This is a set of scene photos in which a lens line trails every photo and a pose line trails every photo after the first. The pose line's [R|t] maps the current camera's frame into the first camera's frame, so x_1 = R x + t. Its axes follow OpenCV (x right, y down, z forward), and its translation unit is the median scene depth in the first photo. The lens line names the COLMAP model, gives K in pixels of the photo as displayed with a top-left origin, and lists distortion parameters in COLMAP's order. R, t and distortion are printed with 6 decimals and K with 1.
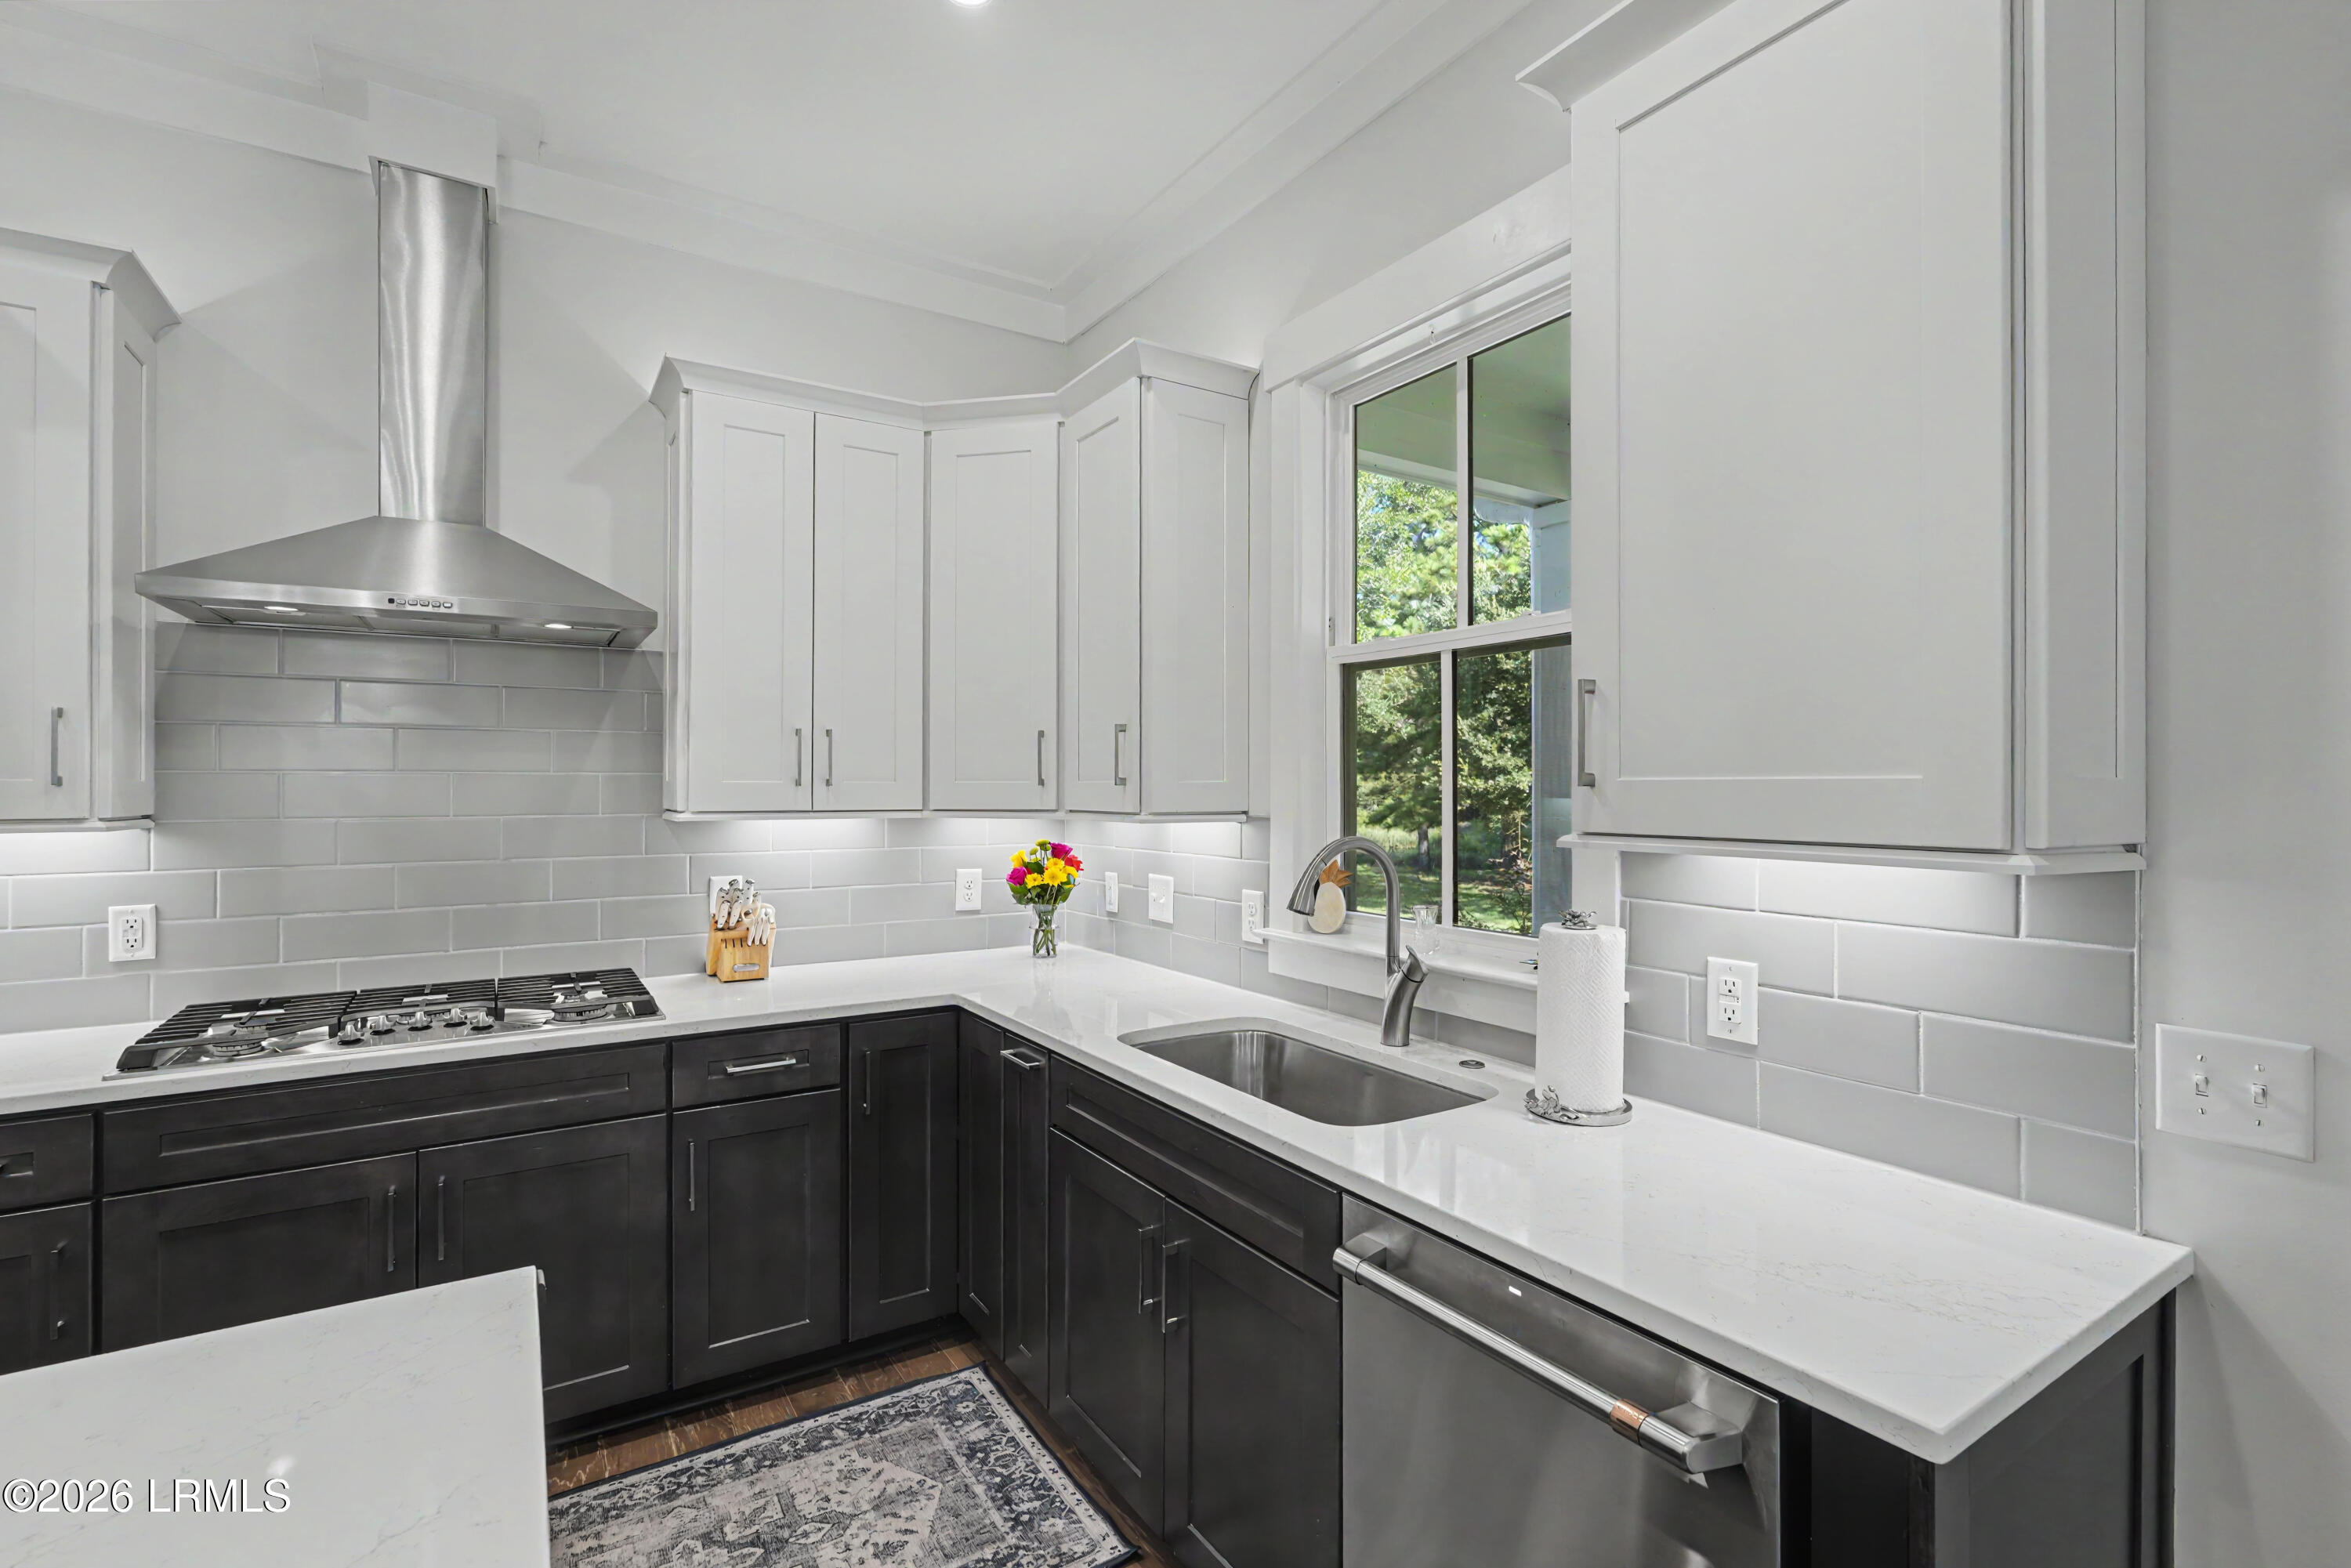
lens RADIAL K [[1059.3, 0, 1180.8], [0, 1059.3, 781.4], [0, 0, 1]] dist [-0.004057, -0.000629]
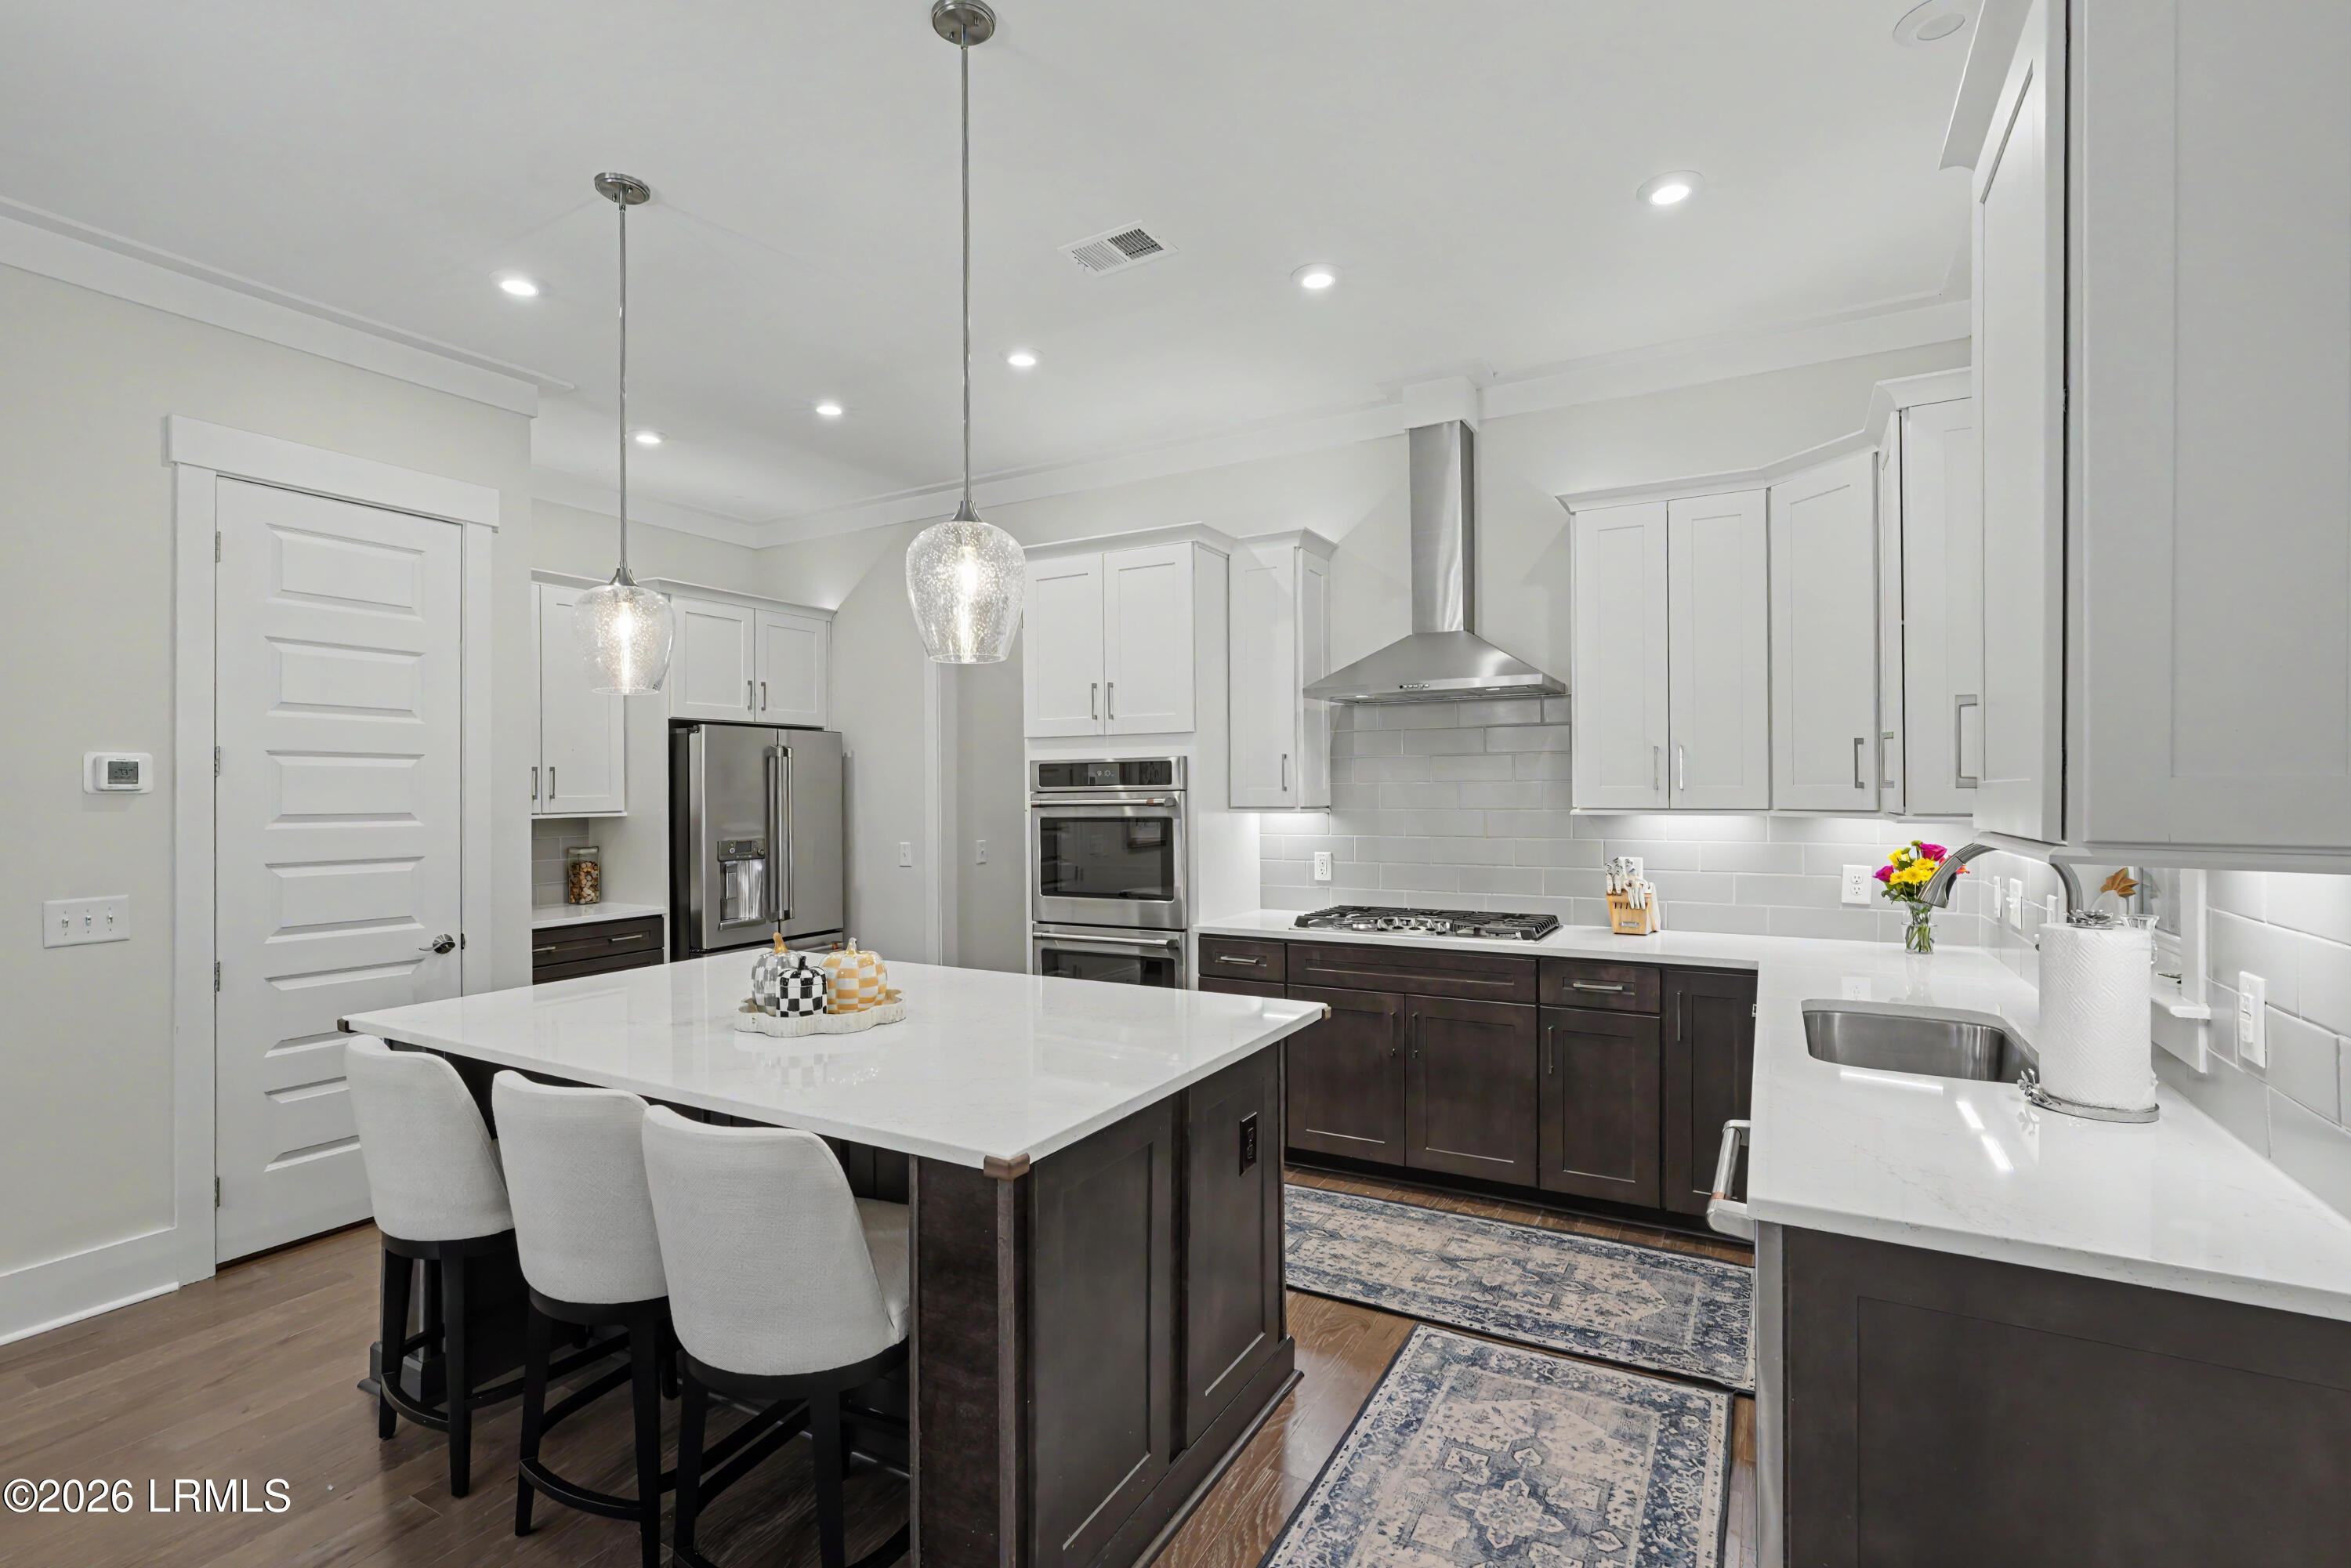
lens RADIAL K [[1059.3, 0, 1177.1], [0, 1059.3, 783.9], [0, 0, 1]] dist [-0.004057, -0.000629]
pose [[0.476464, -0.010023, -0.879137, 0.593480], [0.010293, 0.999930, -0.005822, -0.001018], [0.879134, -0.006275, 0.476534, -0.172457]]
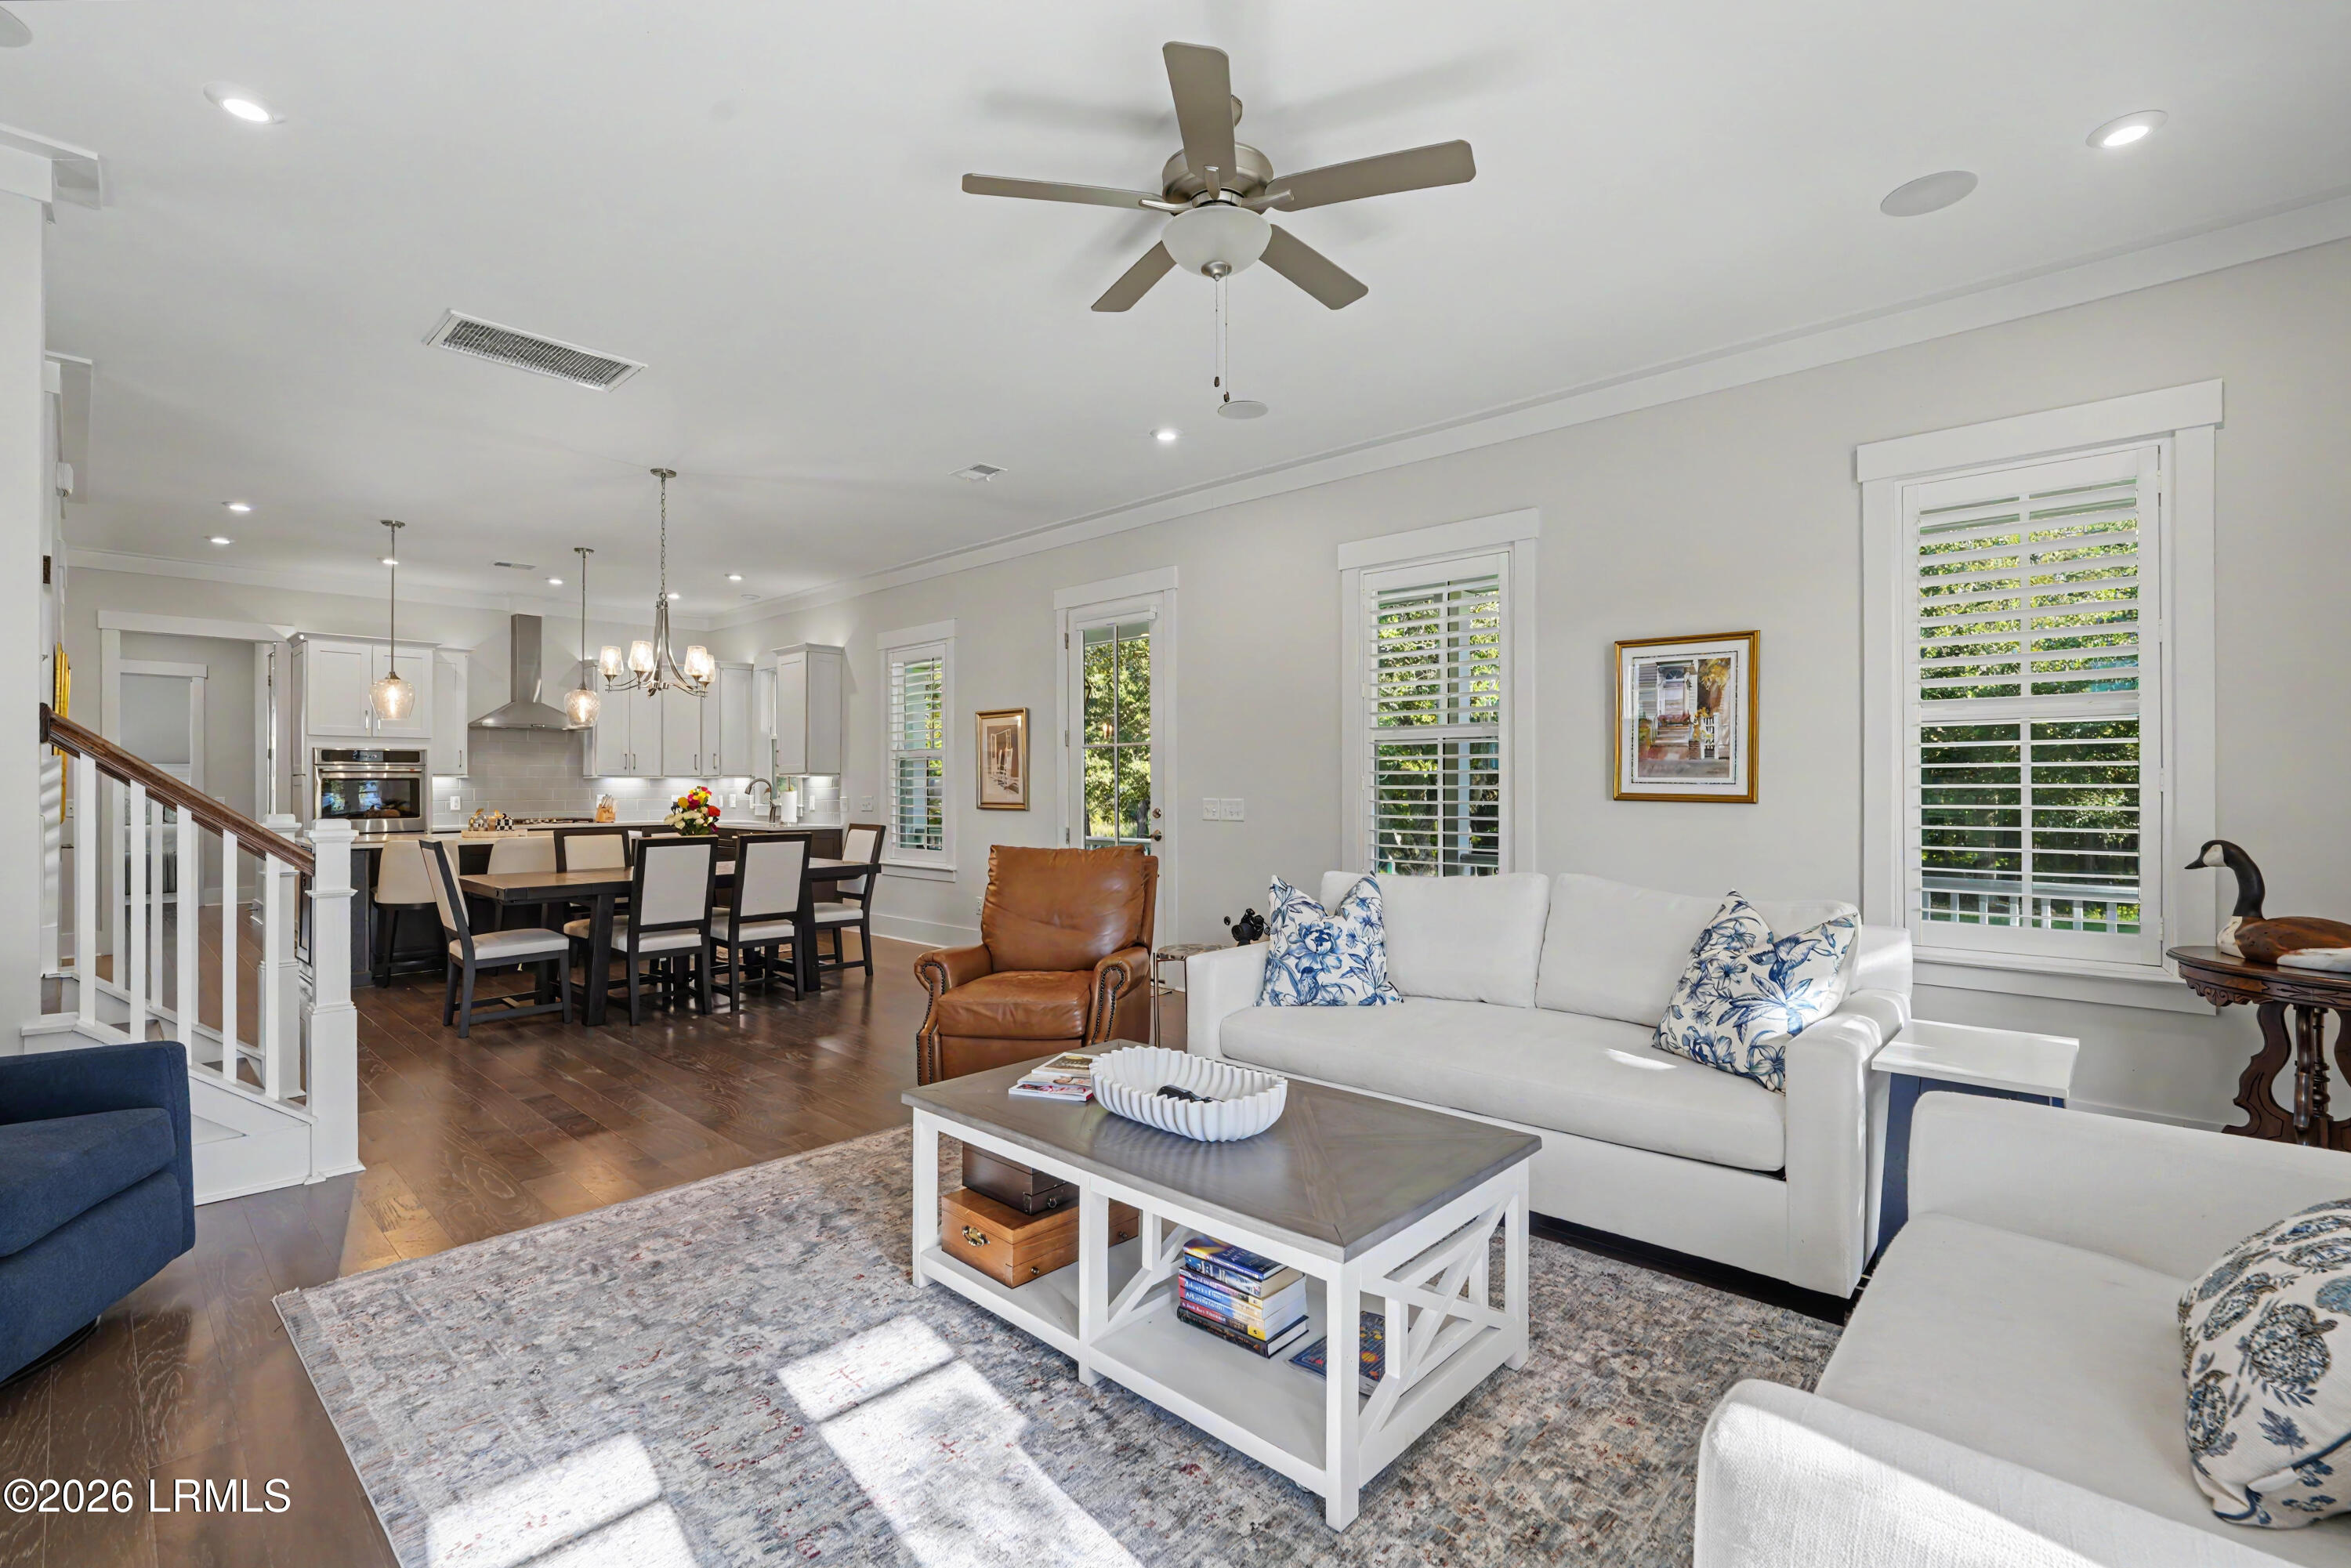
lens RADIAL K [[1035.2, 0, 1186.7], [0, 1035.2, 784.0], [0, 0, 1]] dist [-0.014710, 0.000074]
pose [[0.967606, 0.000215, 0.252466, 0.746094], [-0.000819, 0.999997, 0.002288, 0.054646], [-0.252465, -0.002421, 0.967603, -3.530385]]
